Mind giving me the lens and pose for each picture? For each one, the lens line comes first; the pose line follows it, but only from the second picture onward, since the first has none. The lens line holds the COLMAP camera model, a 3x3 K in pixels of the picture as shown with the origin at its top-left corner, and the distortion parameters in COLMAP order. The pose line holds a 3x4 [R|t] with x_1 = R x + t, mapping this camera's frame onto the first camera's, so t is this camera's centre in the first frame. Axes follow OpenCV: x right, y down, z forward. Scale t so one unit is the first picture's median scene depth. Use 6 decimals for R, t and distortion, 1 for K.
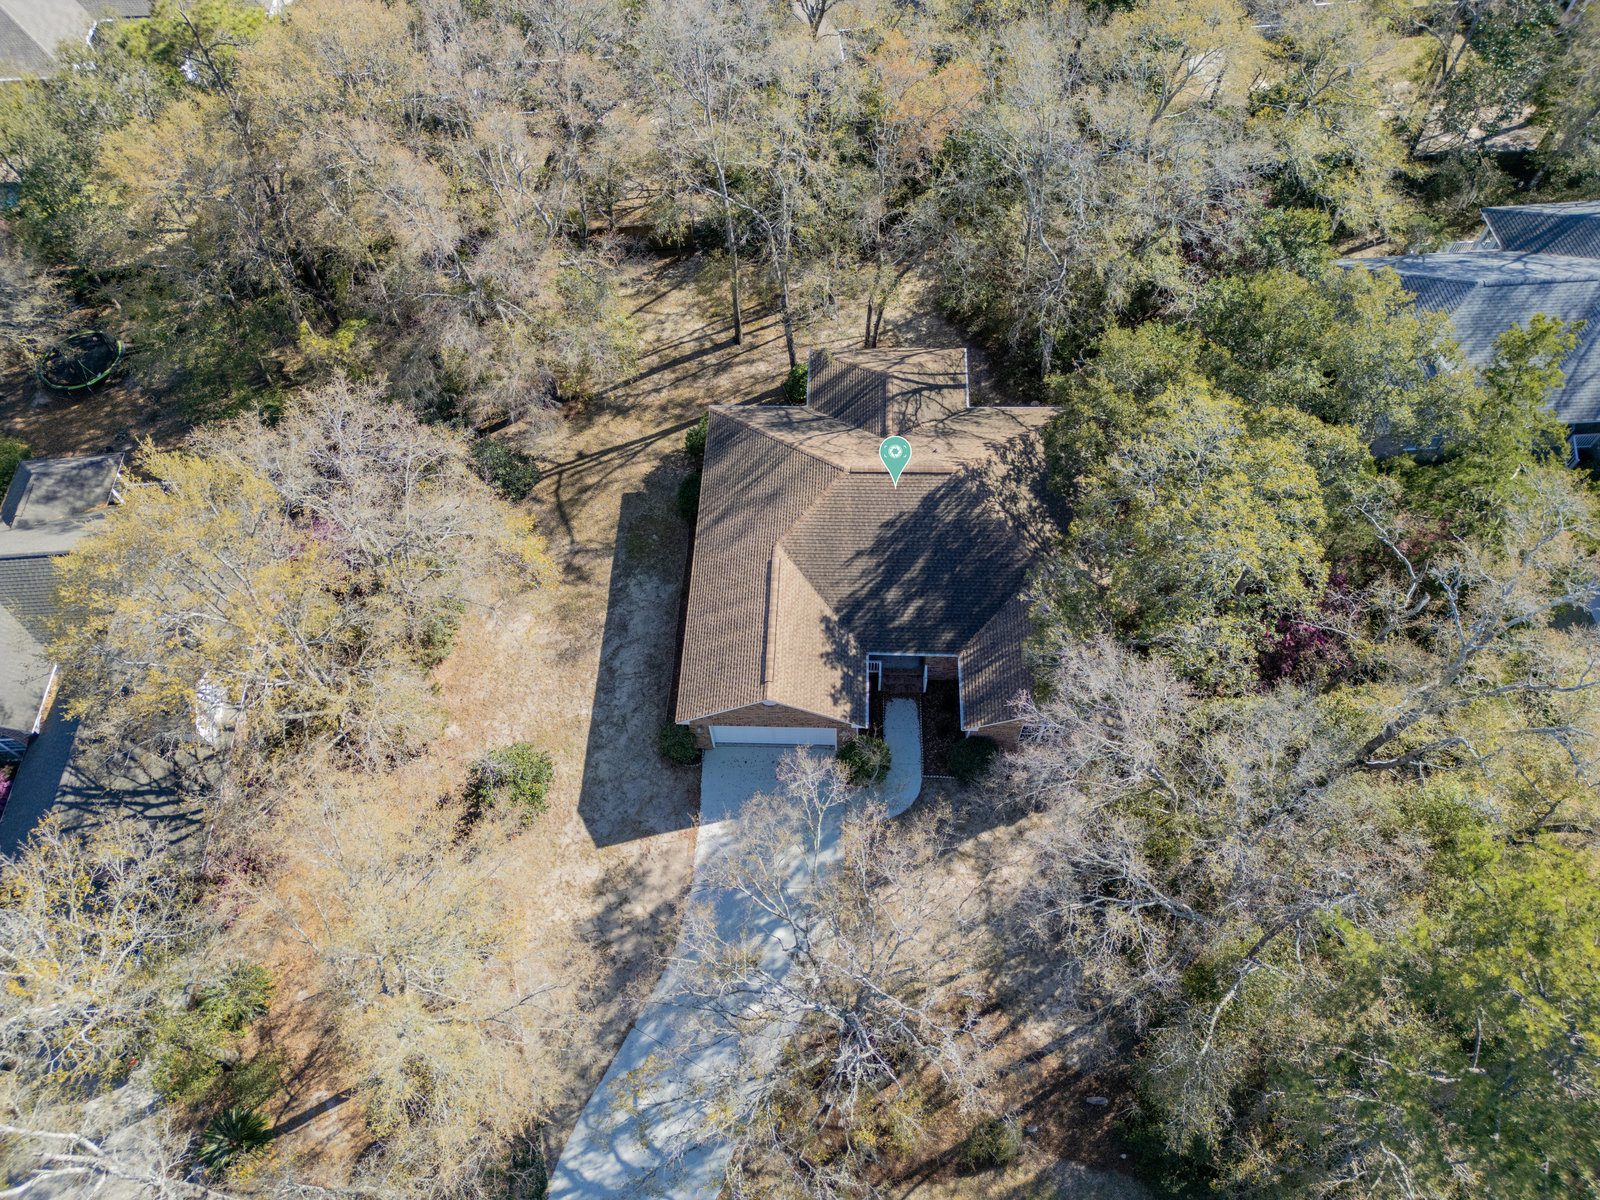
lens RADIAL K [[1151.4, 0, 803.0], [0, 1151.4, 602.3], [0, 0, 1]] dist [0.028275, -0.009520]
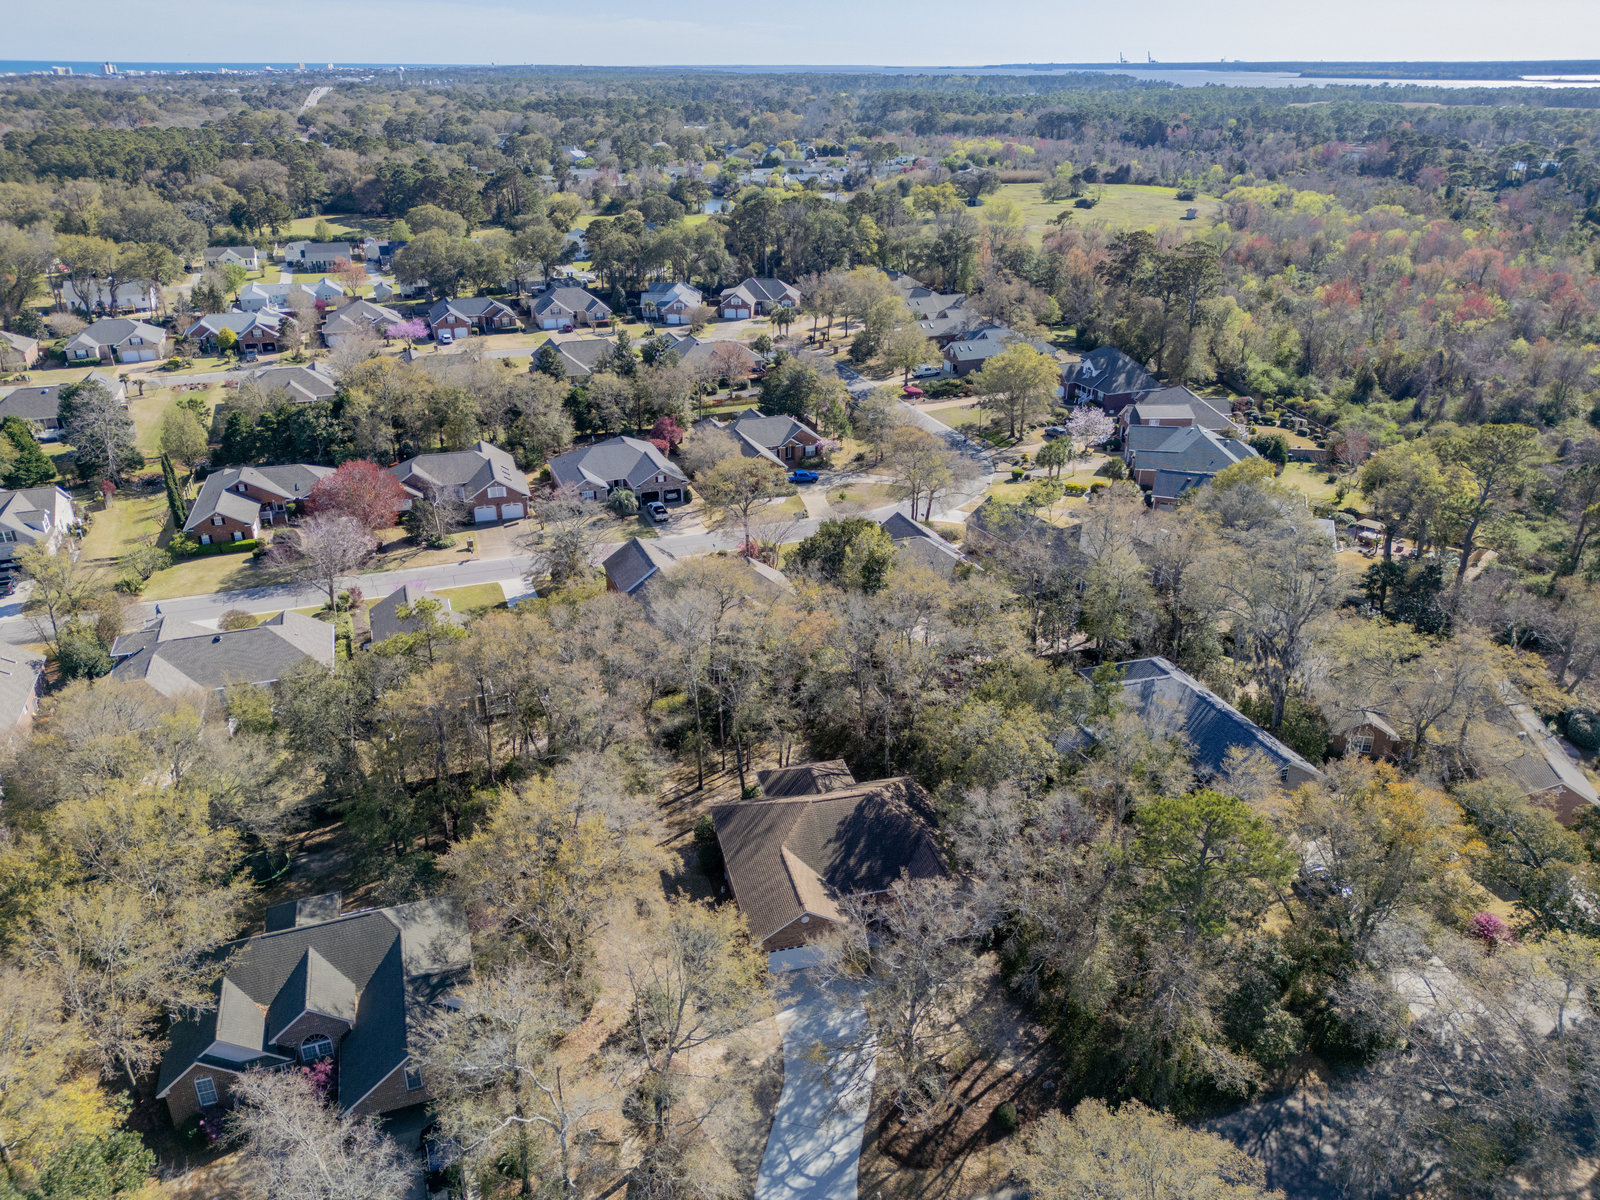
lens RADIAL K [[1151.4, 0, 800.7], [0, 1151.4, 600.3], [0, 0, 1]] dist [0.028275, -0.009520]
pose [[0.959035, -0.095003, 0.266884, -0.435390], [0.224779, 0.828566, -0.512788, 0.554396], [-0.172414, 0.551772, 0.815979, -0.661698]]
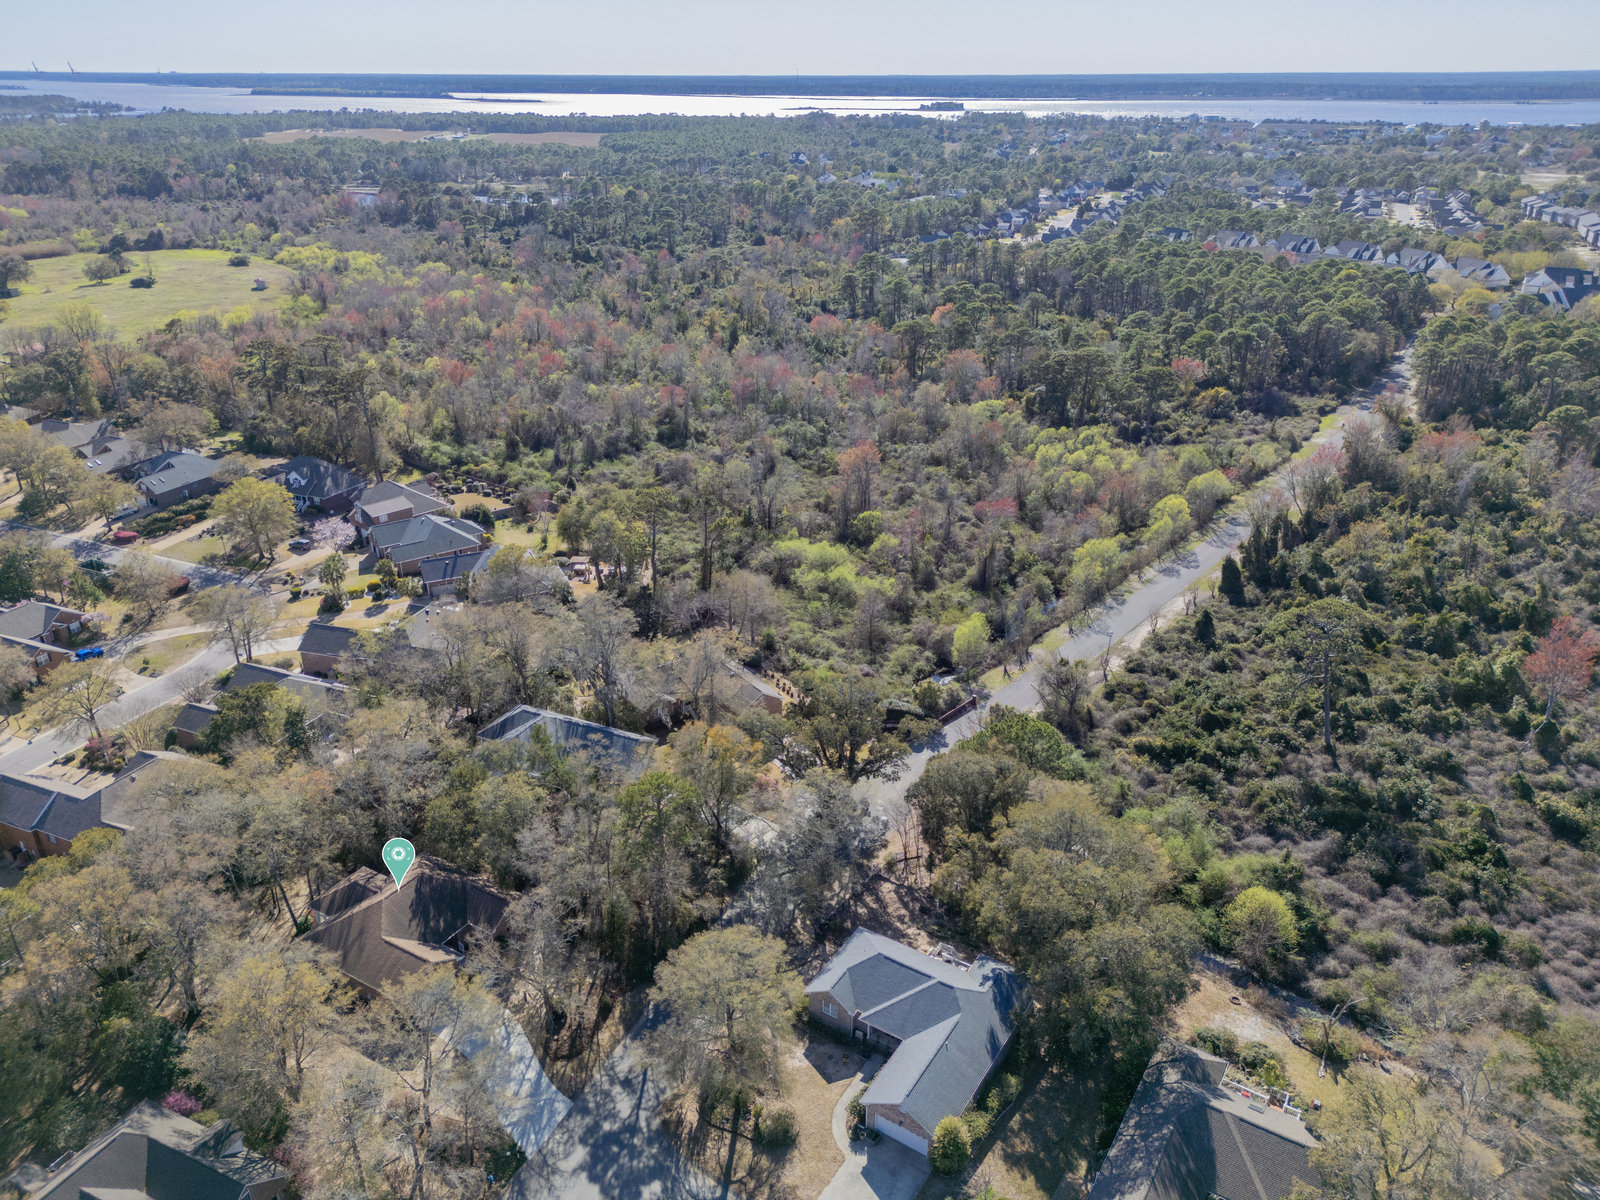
lens RADIAL K [[1151.4, 0, 799.8], [0, 1151.4, 601.3], [0, 0, 1]] dist [0.028275, -0.009520]
pose [[0.474666, -0.343193, 0.810501, -1.358988], [0.734818, 0.661406, -0.150282, 0.508747], [-0.484494, 0.666904, 0.566131, -1.302937]]
